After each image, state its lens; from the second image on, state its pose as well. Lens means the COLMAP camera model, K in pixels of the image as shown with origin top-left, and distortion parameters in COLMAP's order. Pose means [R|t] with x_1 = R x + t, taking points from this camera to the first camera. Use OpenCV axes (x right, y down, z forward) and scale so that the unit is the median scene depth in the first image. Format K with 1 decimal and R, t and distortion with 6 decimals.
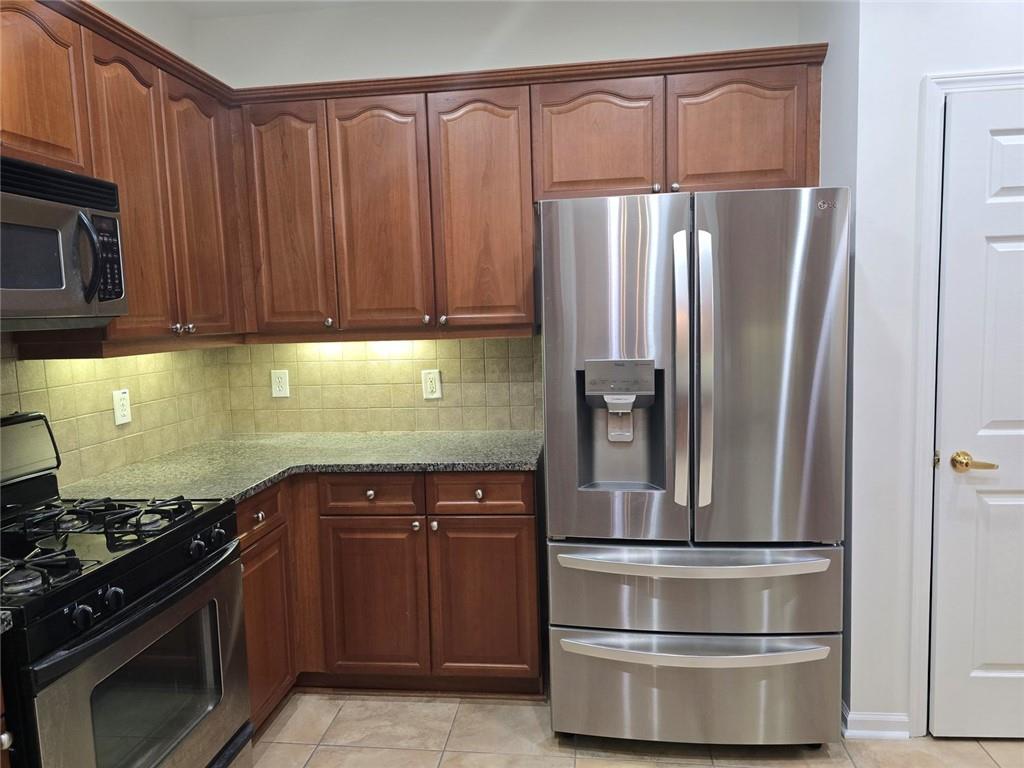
lens RADIAL K [[681.4, 0, 518.0], [0, 681.4, 377.6], [0, 0, 1]] dist [0.064785, -0.059803]
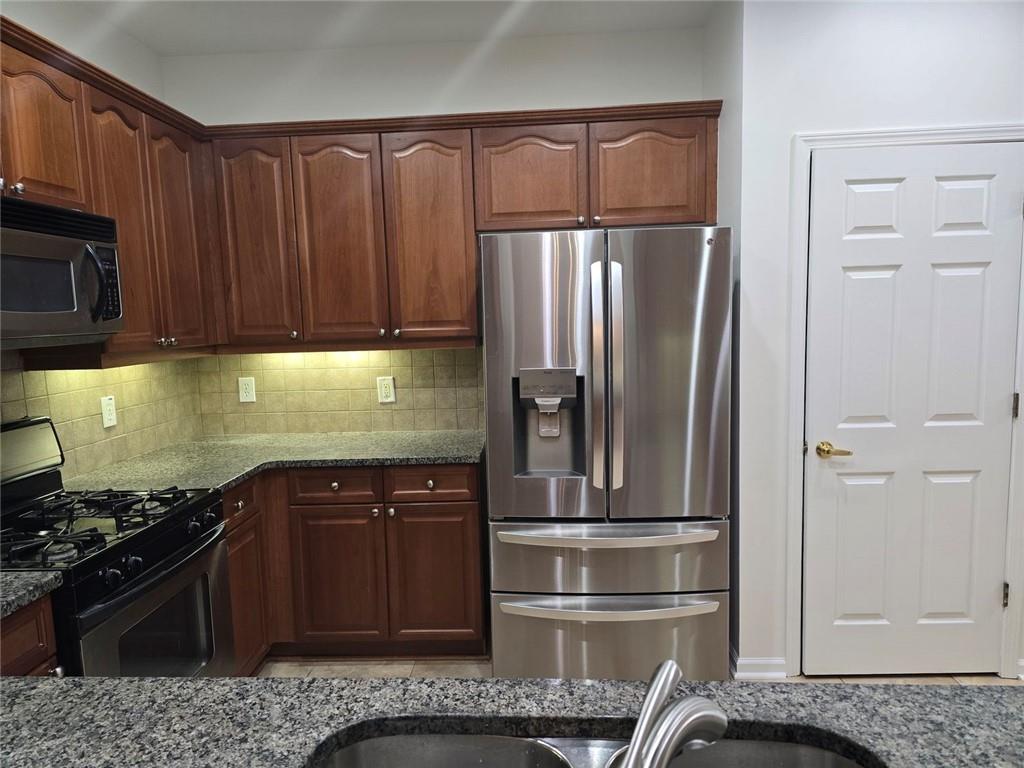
lens RADIAL K [[676.3, 0, 512.0], [0, 676.3, 389.3], [0, 0, 1]] dist [0.065529, -0.064303]
pose [[0.997566, -0.006488, 0.069425, 0.002698], [0.005690, 0.999916, 0.011686, -0.003040], [-0.069495, -0.011262, 0.997519, -0.157456]]
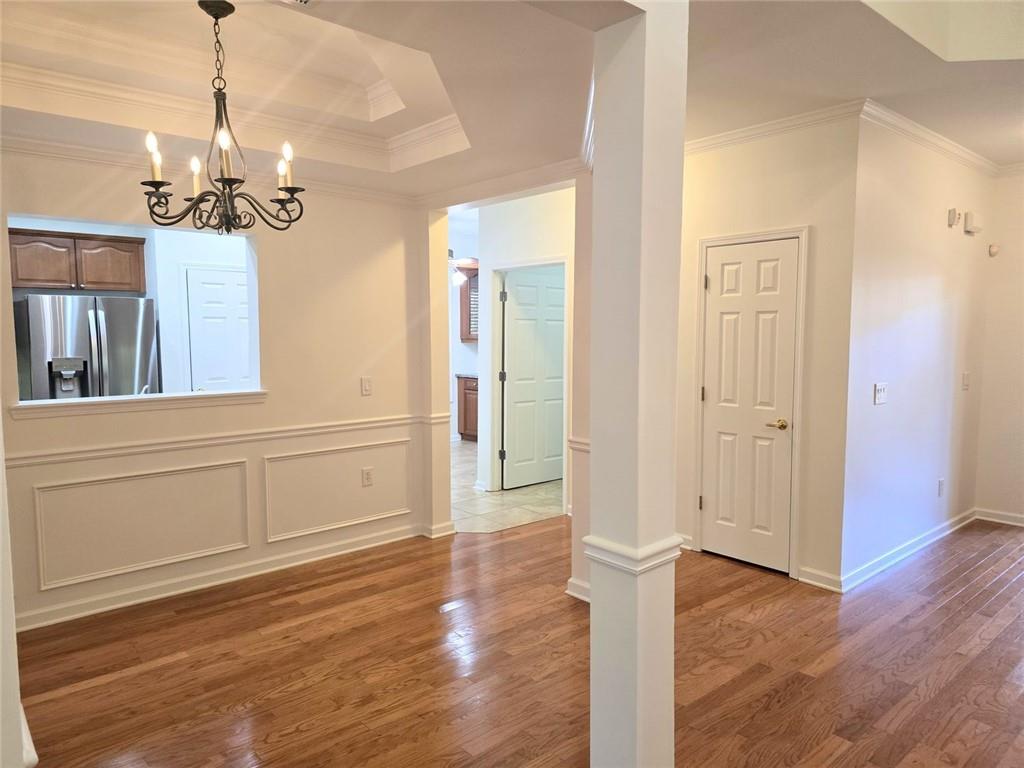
lens RADIAL K [[695.6, 0, 512.0], [0, 695.6, 384.0], [0, 0, 1]] dist [0.039264, -0.072101]
pose [[0.665900, -0.029665, 0.745451, -0.627363], [0.052484, 0.998596, -0.007144, 0.160800], [-0.744192, 0.043881, 0.666522, -1.796792]]
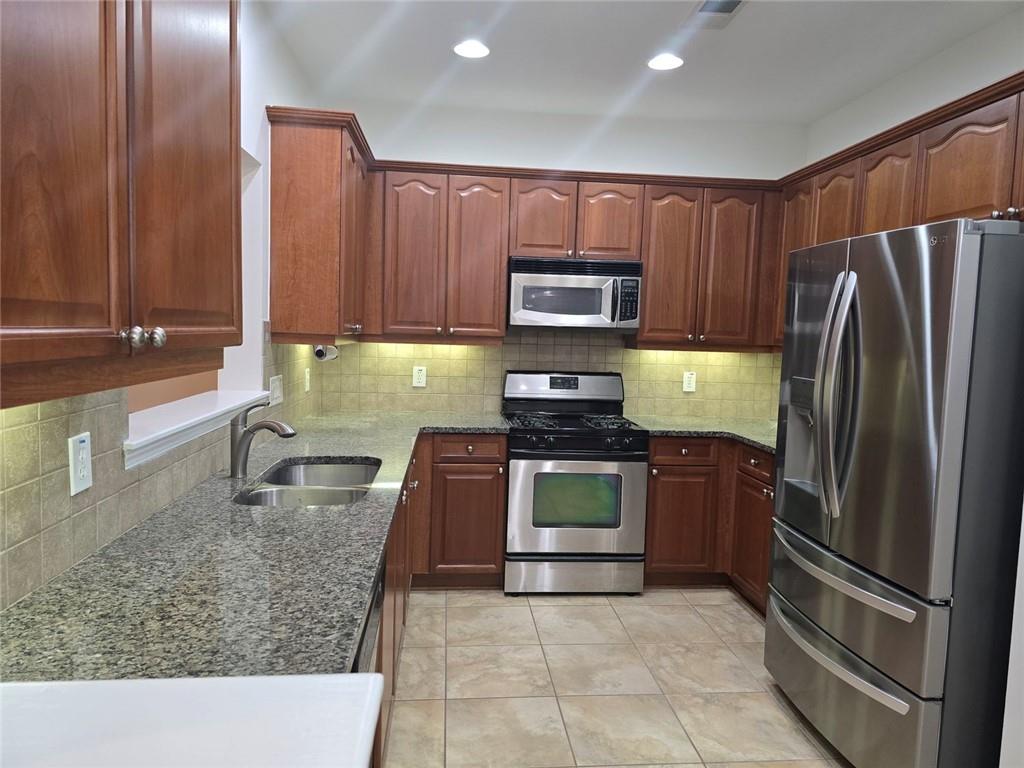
lens RADIAL K [[695.6, 0, 512.0], [0, 695.6, 384.0], [0, 0, 1]] dist [0.039264, -0.072101]
pose [[0.202611, 0.114588, -0.972532, 1.057628], [-0.131300, 0.987341, 0.088979, -0.050732], [0.970417, 0.109665, 0.215092, 0.194273]]
